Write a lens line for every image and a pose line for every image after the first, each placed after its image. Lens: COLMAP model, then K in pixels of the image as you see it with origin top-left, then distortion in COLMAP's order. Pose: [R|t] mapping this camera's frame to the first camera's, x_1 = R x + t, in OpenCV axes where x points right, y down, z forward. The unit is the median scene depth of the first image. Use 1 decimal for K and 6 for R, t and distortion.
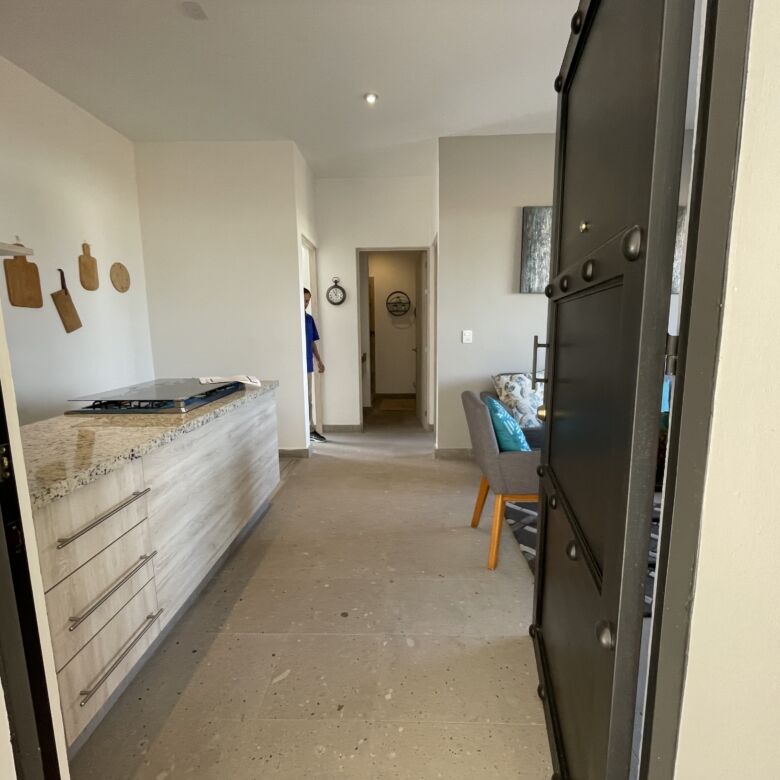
lens RADIAL K [[424.3, 0, 390.0], [0, 424.3, 390.0], [0, 0, 1]] dist [0.004622, 0.001989]
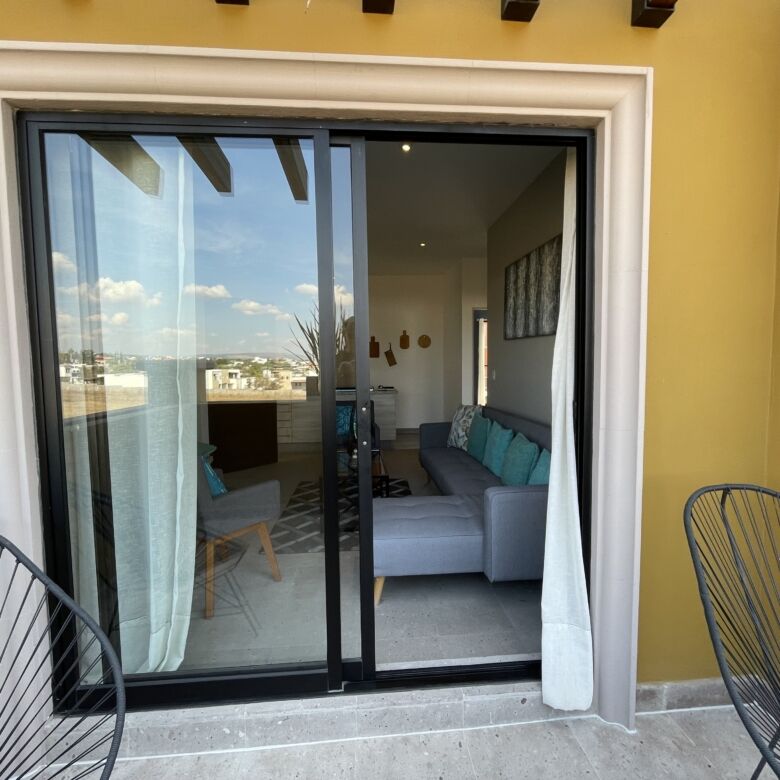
lens RADIAL K [[424.3, 0, 390.0], [0, 424.3, 390.0], [0, 0, 1]] dist [0.004622, 0.001989]
pose [[0.104749, 0.075658, -0.991617, 1.805534], [-0.143106, 0.987871, 0.060255, -0.148588], [0.984149, 0.135594, 0.114305, 0.725526]]
